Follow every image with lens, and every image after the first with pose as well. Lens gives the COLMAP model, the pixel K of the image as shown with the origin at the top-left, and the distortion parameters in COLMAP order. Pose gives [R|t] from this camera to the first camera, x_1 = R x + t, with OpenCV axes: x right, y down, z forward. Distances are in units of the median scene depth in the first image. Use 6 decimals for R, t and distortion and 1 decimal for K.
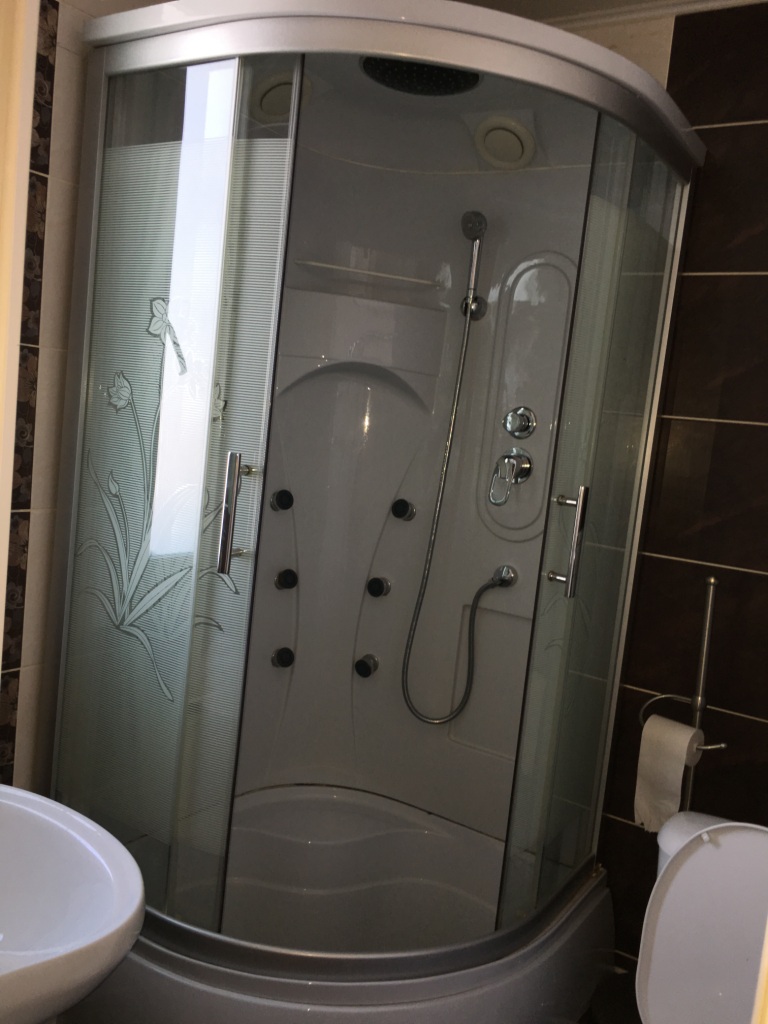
lens RADIAL K [[875.9, 0, 388.5], [0, 875.9, 512.4], [0, 0, 1]] dist [0.079602, -0.113011]
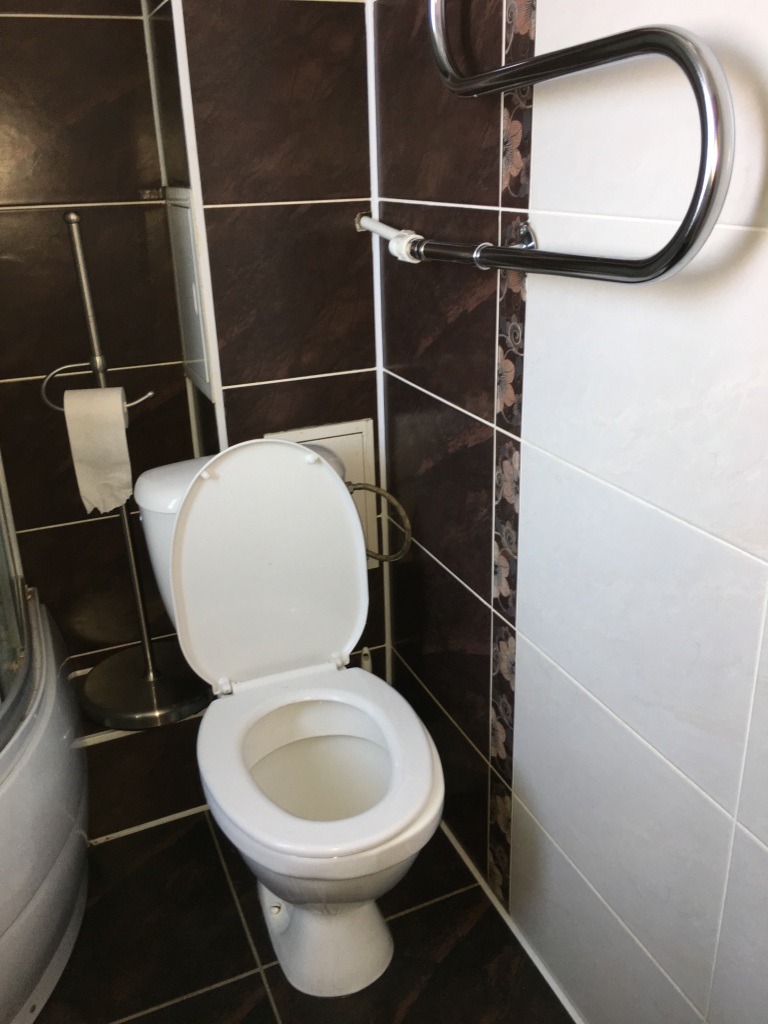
lens RADIAL K [[875.9, 0, 387.4], [0, 875.9, 508.9], [0, 0, 1]] dist [0.079602, -0.113011]
pose [[0.554343, -0.412319, 0.722978, -0.184681], [0.166698, 0.906065, 0.388920, 0.045721], [-0.815424, -0.095076, 0.571003, 0.220763]]
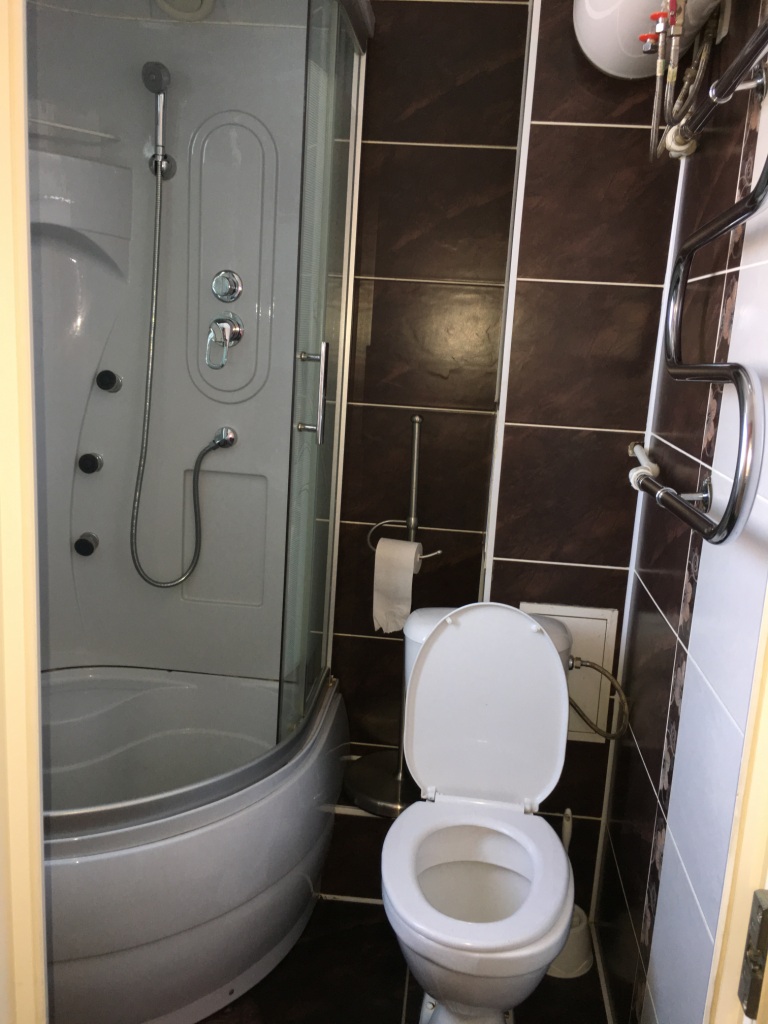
lens RADIAL K [[875.9, 0, 387.3], [0, 875.9, 512.0], [0, 0, 1]] dist [0.079602, -0.113011]
pose [[0.888693, -0.140302, 0.436510, -0.182972], [0.076994, 0.984178, 0.159579, 0.008563], [-0.451993, -0.108208, 0.885434, -0.029849]]
